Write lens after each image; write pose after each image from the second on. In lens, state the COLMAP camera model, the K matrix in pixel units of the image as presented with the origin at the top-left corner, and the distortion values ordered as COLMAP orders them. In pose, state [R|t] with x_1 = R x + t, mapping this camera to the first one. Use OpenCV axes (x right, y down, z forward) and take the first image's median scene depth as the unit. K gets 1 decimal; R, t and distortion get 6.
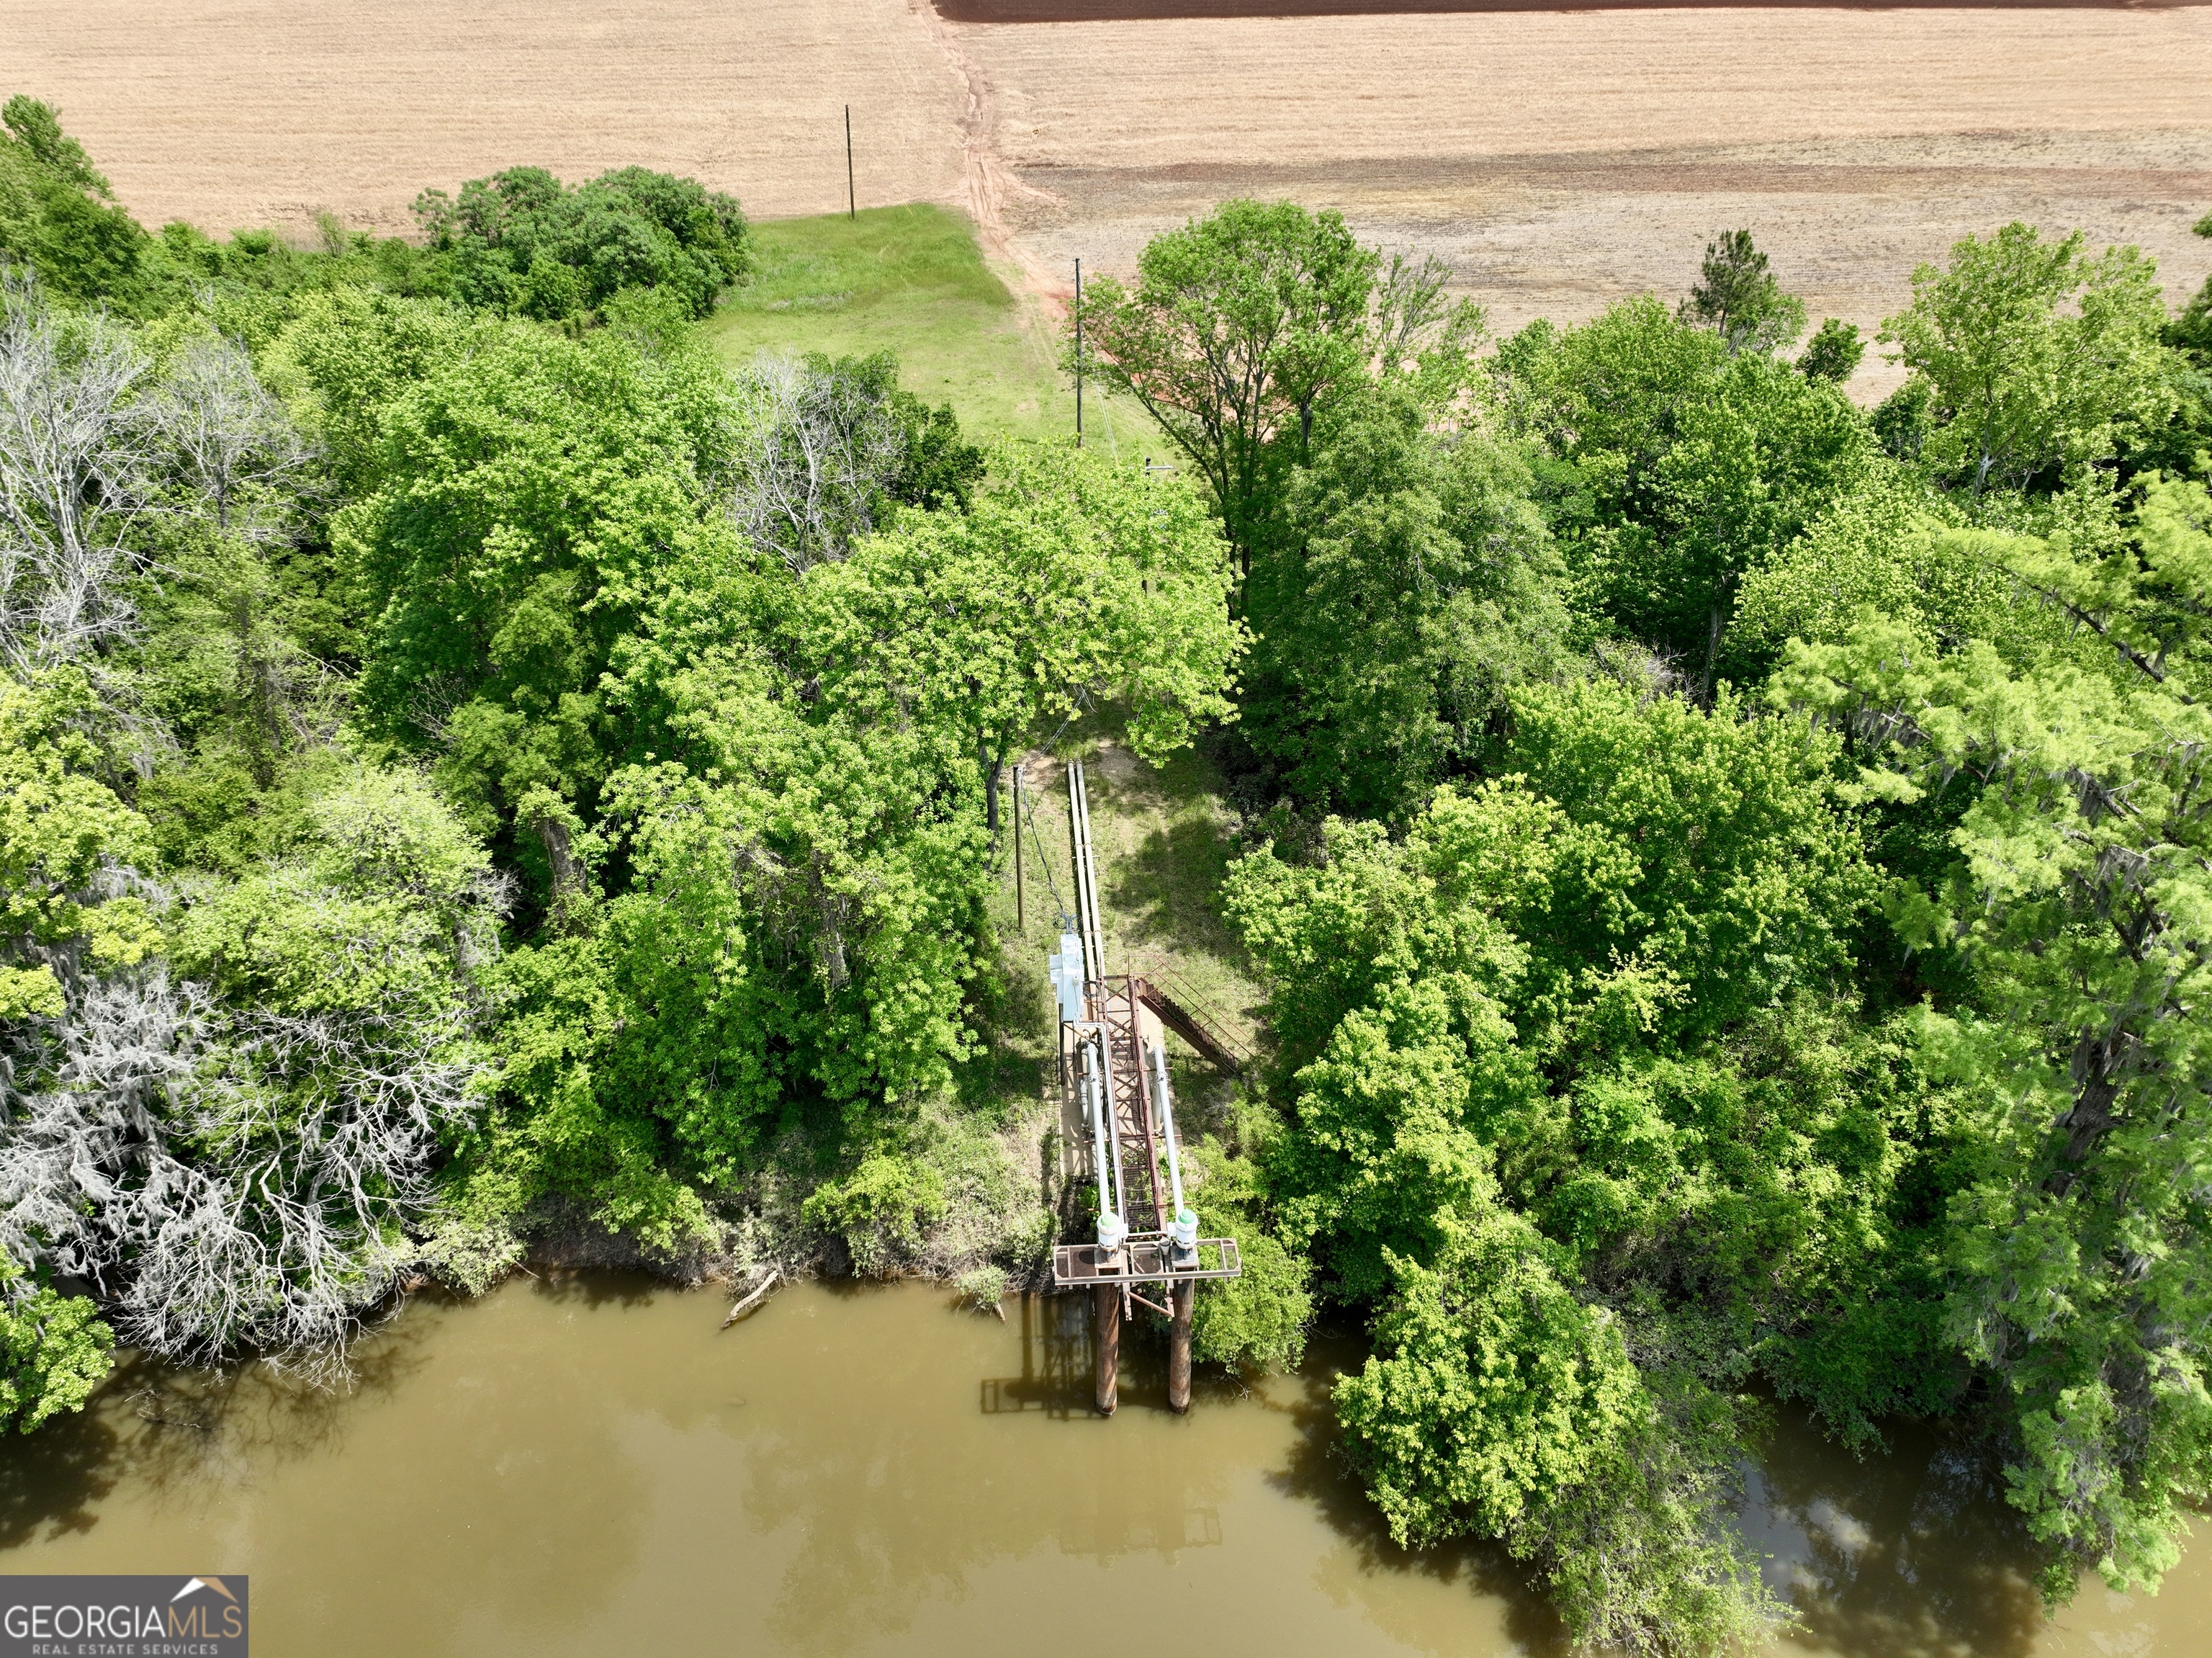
lens RADIAL K [[1543.5, 0, 1099.8], [0, 1543.5, 829.0], [0, 0, 1]] dist [0.002821, 0.000341]
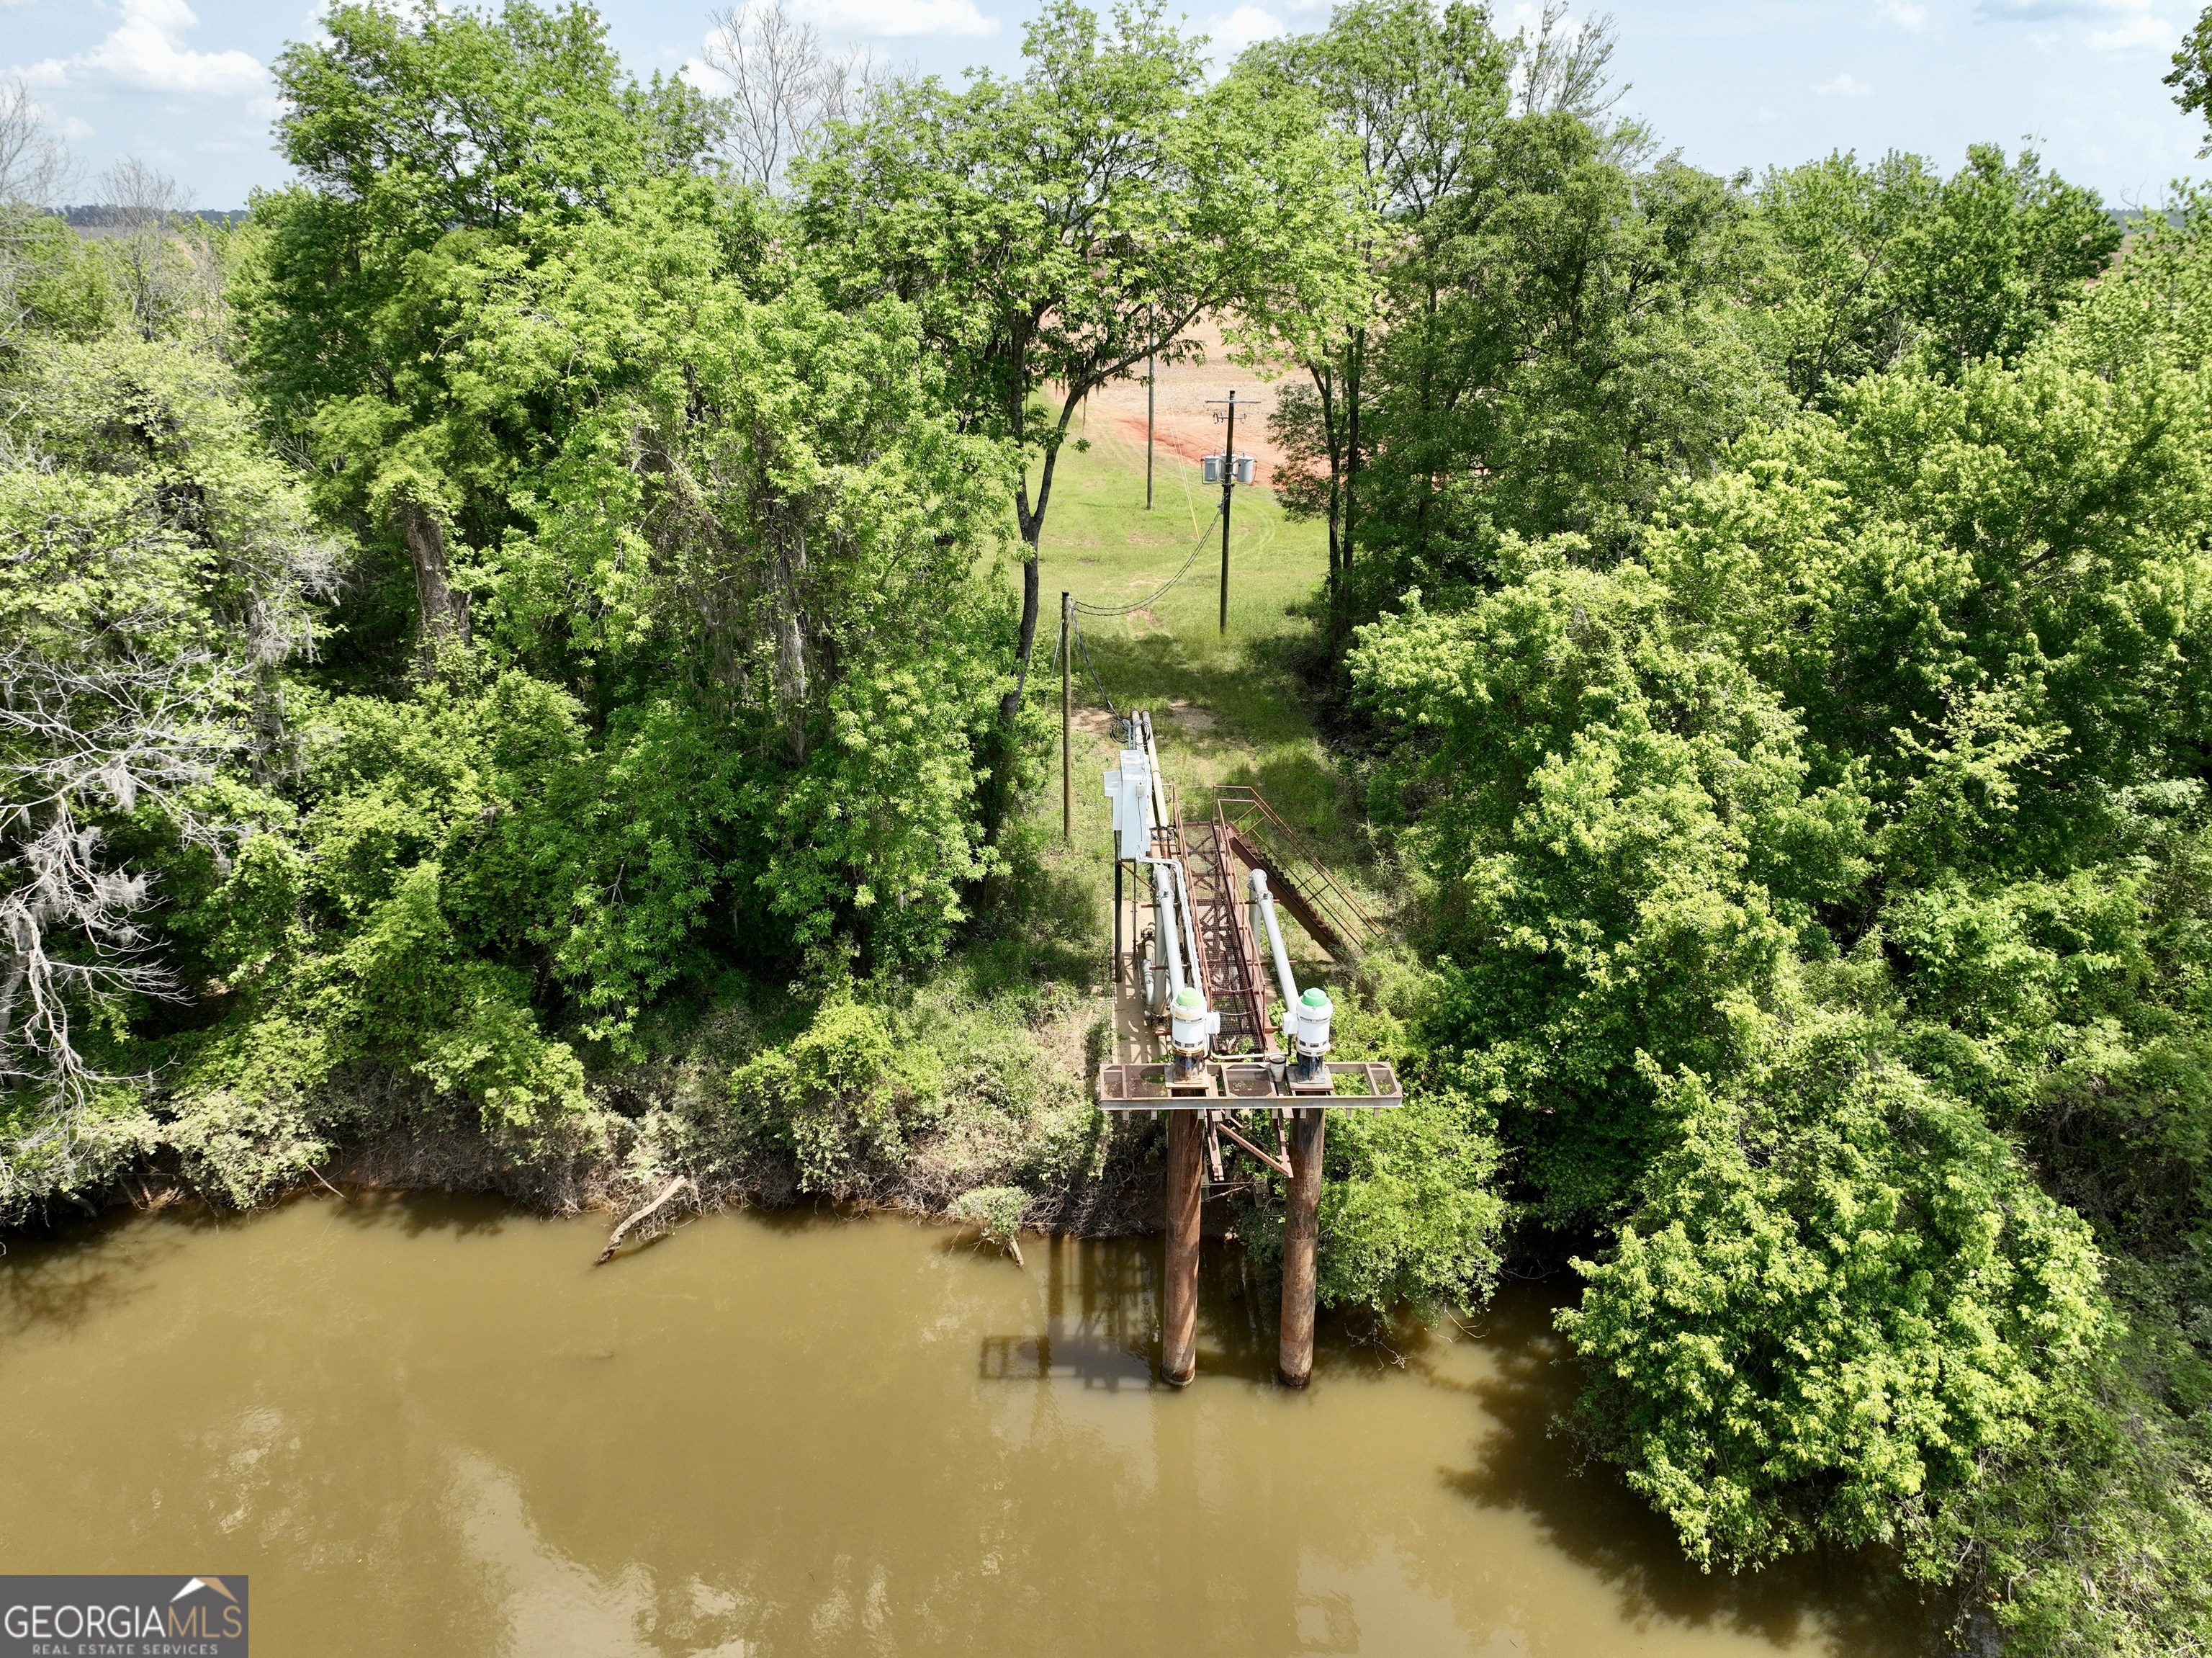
lens RADIAL K [[1544.7, 0, 1106.0], [0, 1544.7, 829.0], [0, 0, 1]] dist [-0.006676, 0.019820]
pose [[0.999154, 0.016852, -0.037508, -0.005096], [-0.023923, 0.980131, -0.196904, 0.279410], [0.033445, 0.197635, 0.979705, 0.339118]]
